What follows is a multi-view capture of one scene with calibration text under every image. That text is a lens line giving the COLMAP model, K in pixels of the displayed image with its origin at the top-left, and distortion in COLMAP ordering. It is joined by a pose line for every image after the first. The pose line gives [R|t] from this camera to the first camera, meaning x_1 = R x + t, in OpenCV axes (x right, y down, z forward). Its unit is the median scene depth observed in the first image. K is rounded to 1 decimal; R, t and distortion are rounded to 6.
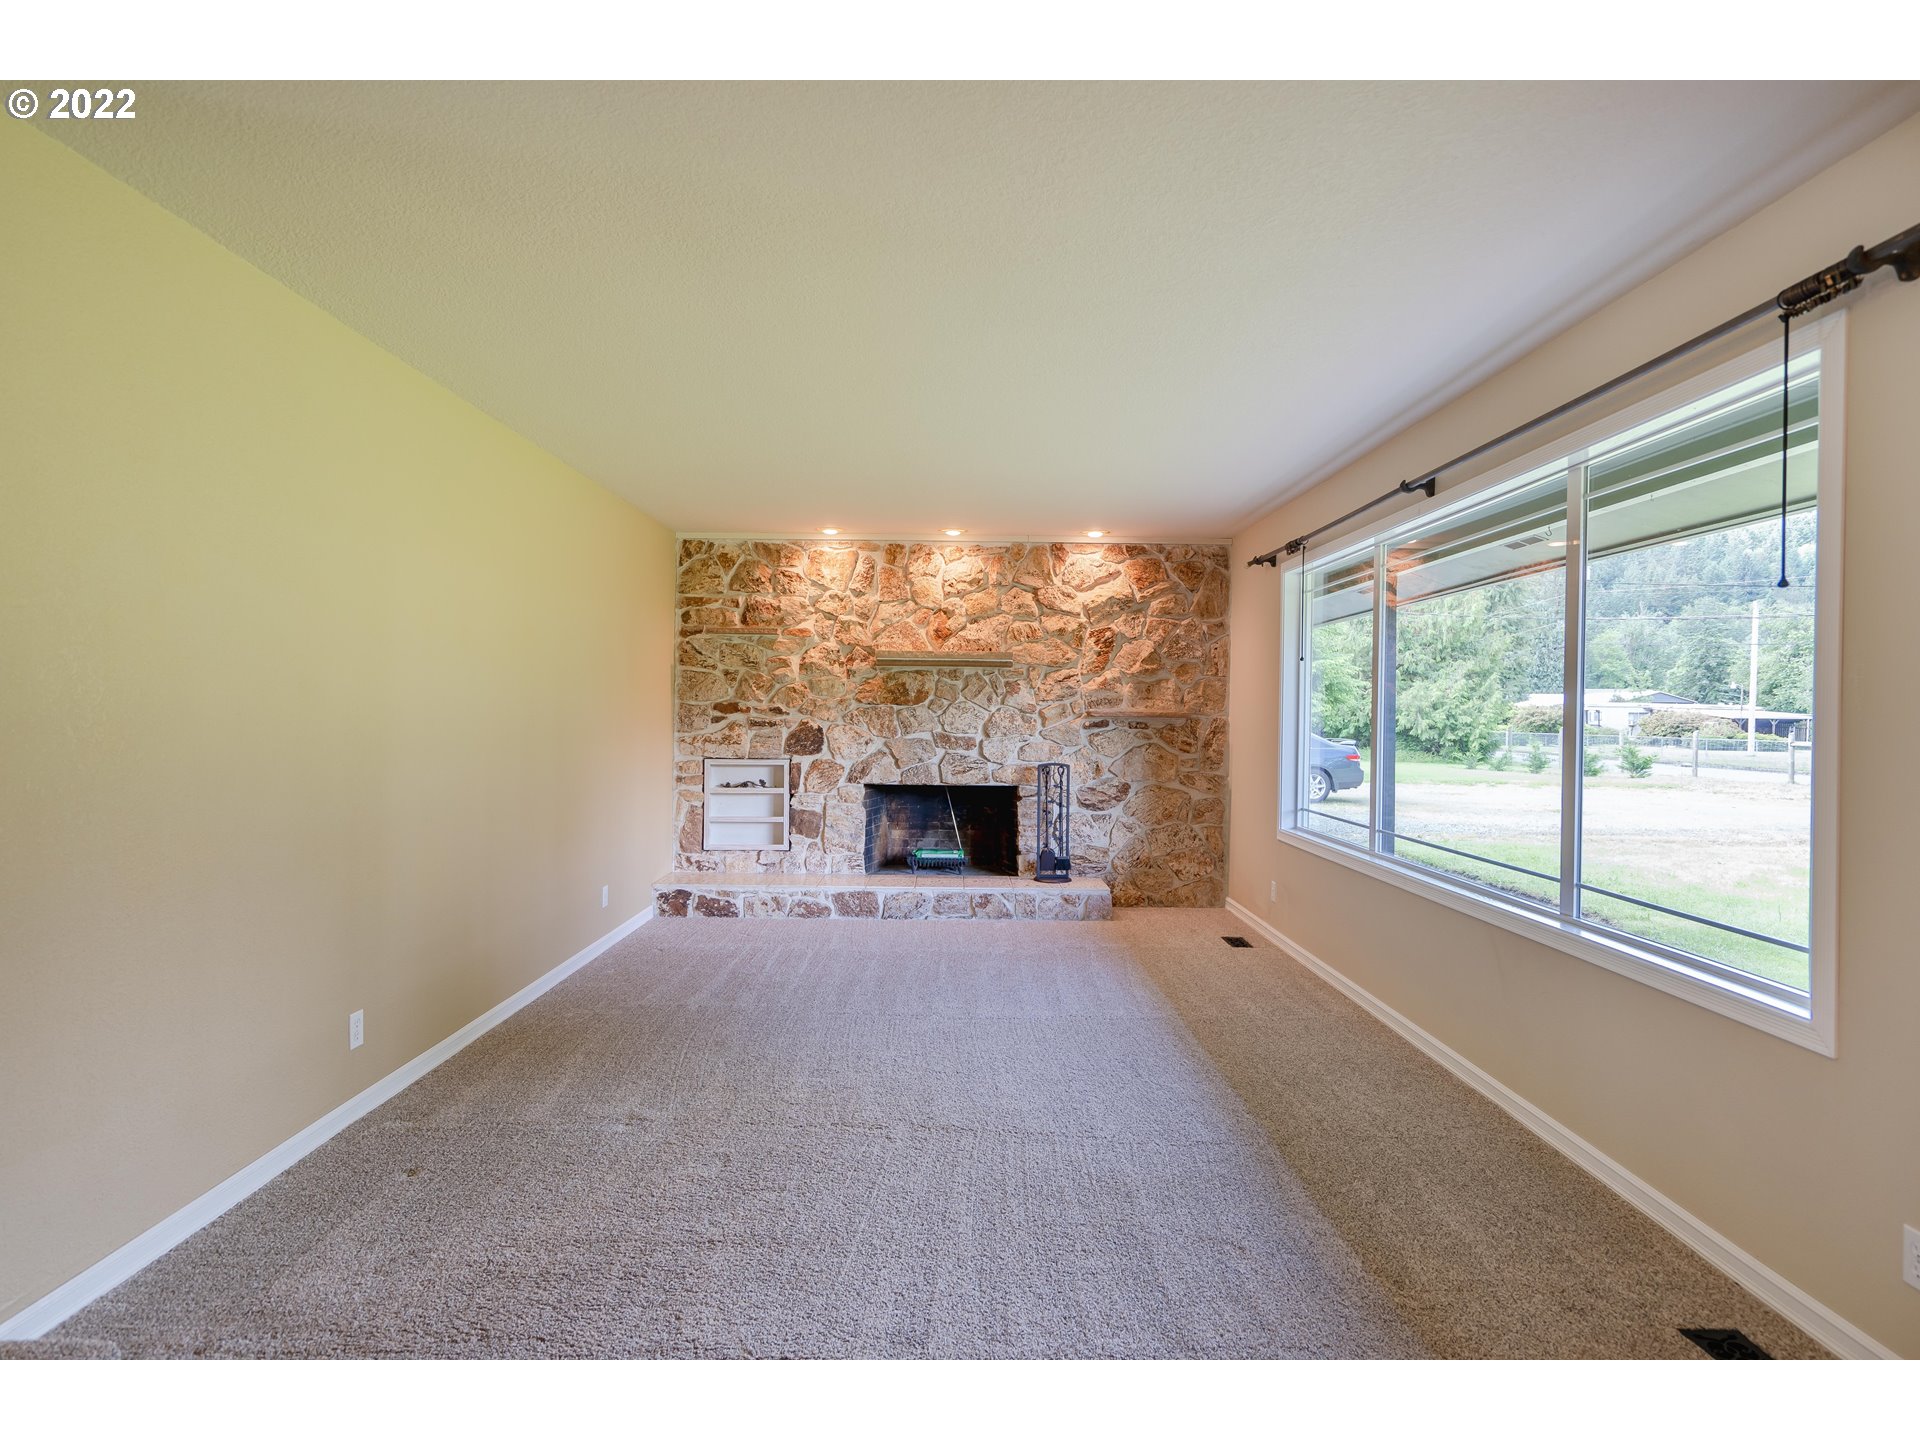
lens RADIAL K [[1021.1, 0, 960.0], [0, 1021.1, 720.0], [0, 0, 1]] dist [-0.001862, -0.000161]
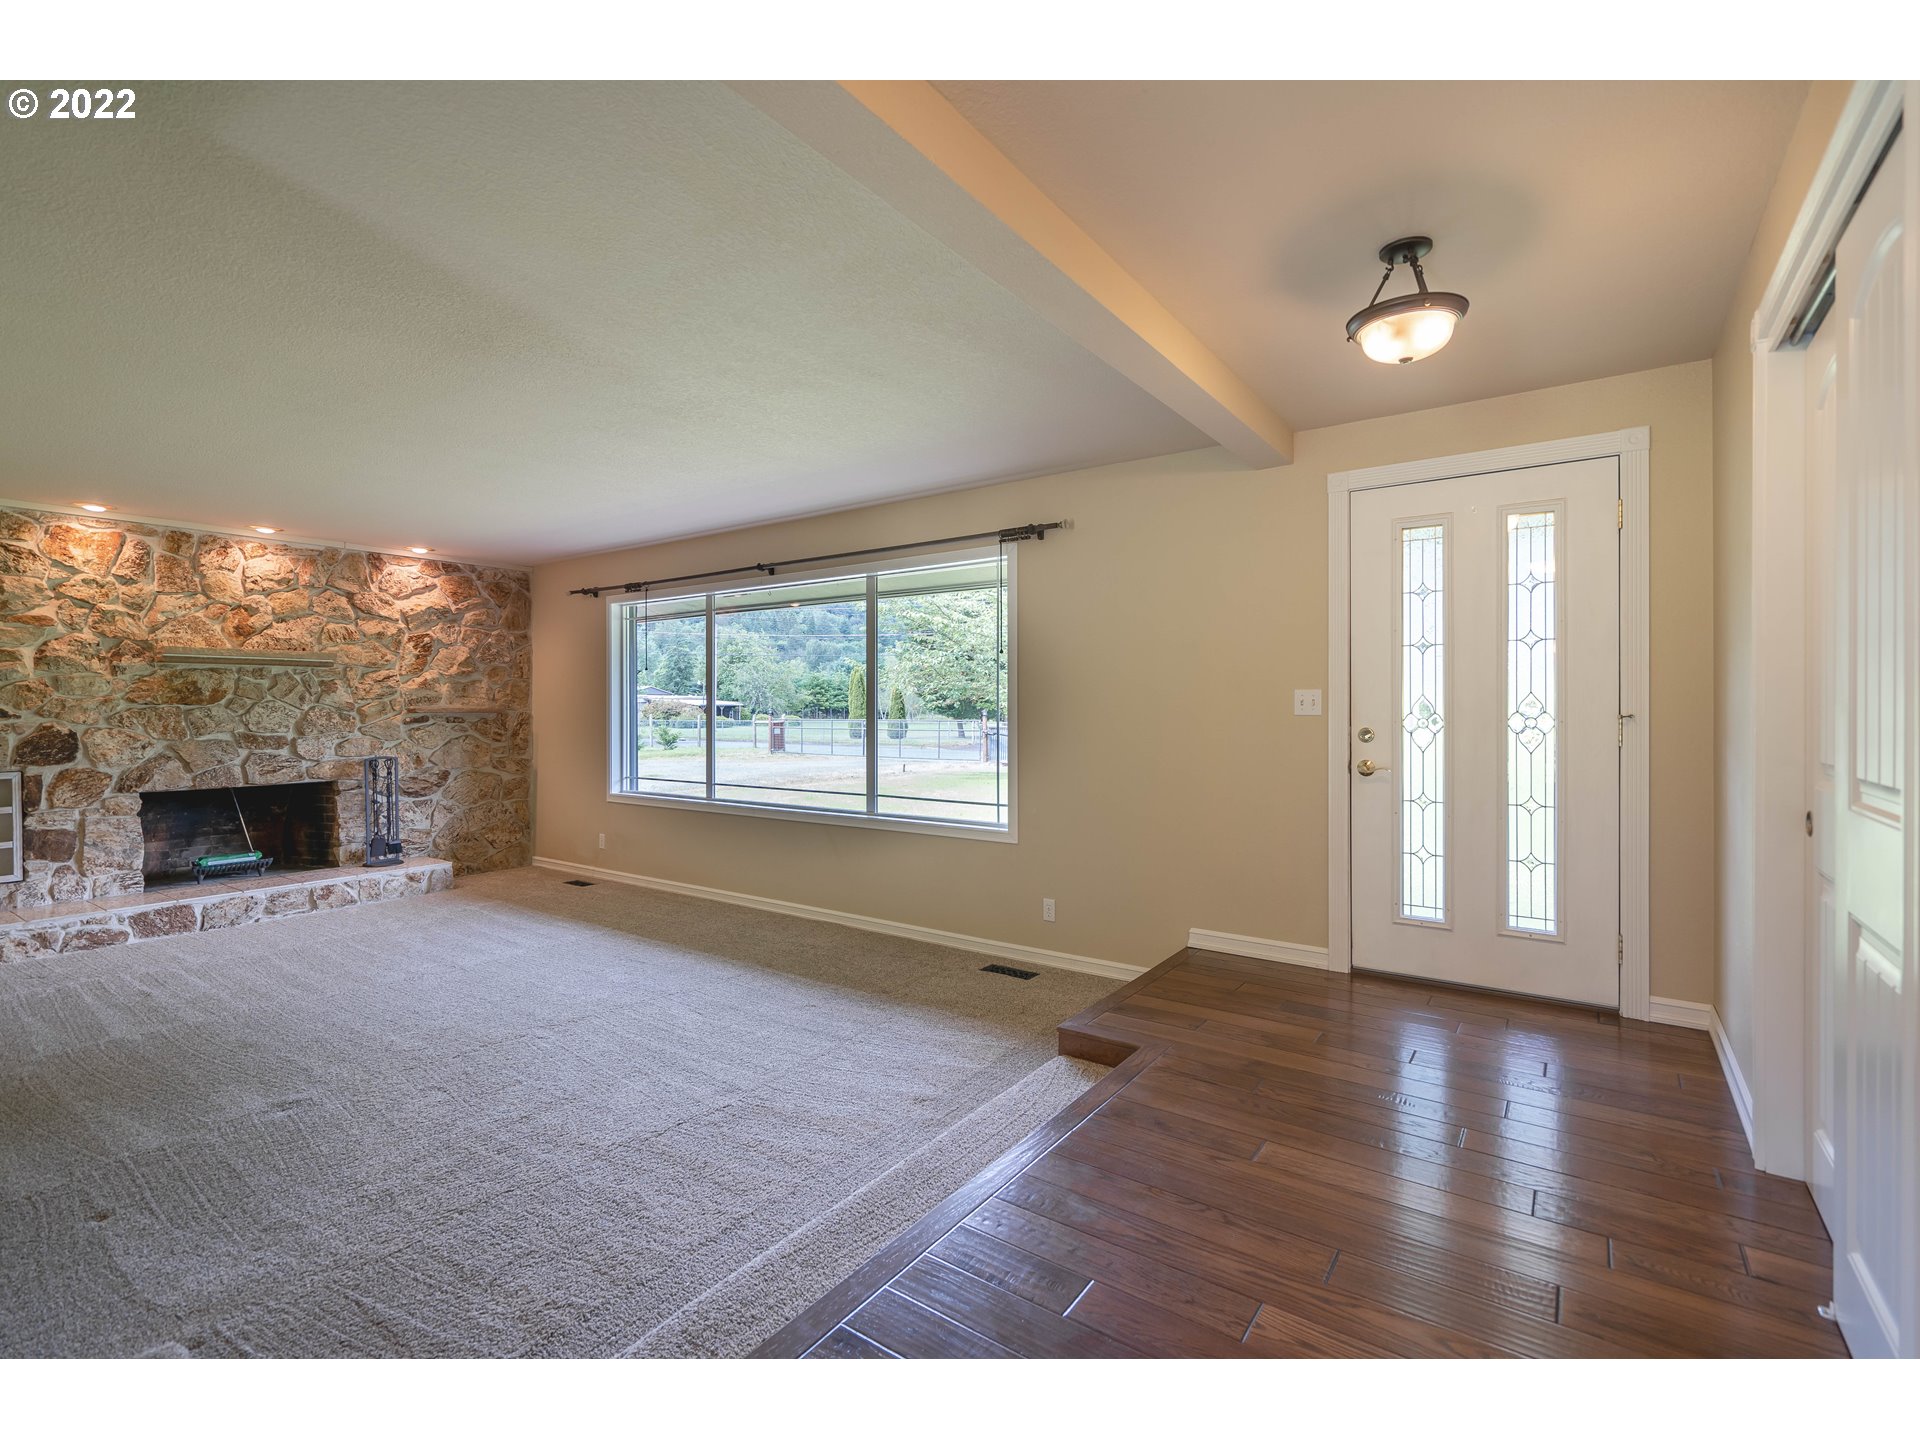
lens RADIAL K [[879.9, 0, 960.0], [0, 879.9, 720.0], [0, 0, 1]] dist [-0.001606, 0.000306]
pose [[0.582391, -0.026213, 0.812486, -0.302711], [0.016840, 0.999655, 0.020181, -0.005157], [-0.812734, 0.001929, 0.582631, -0.043206]]
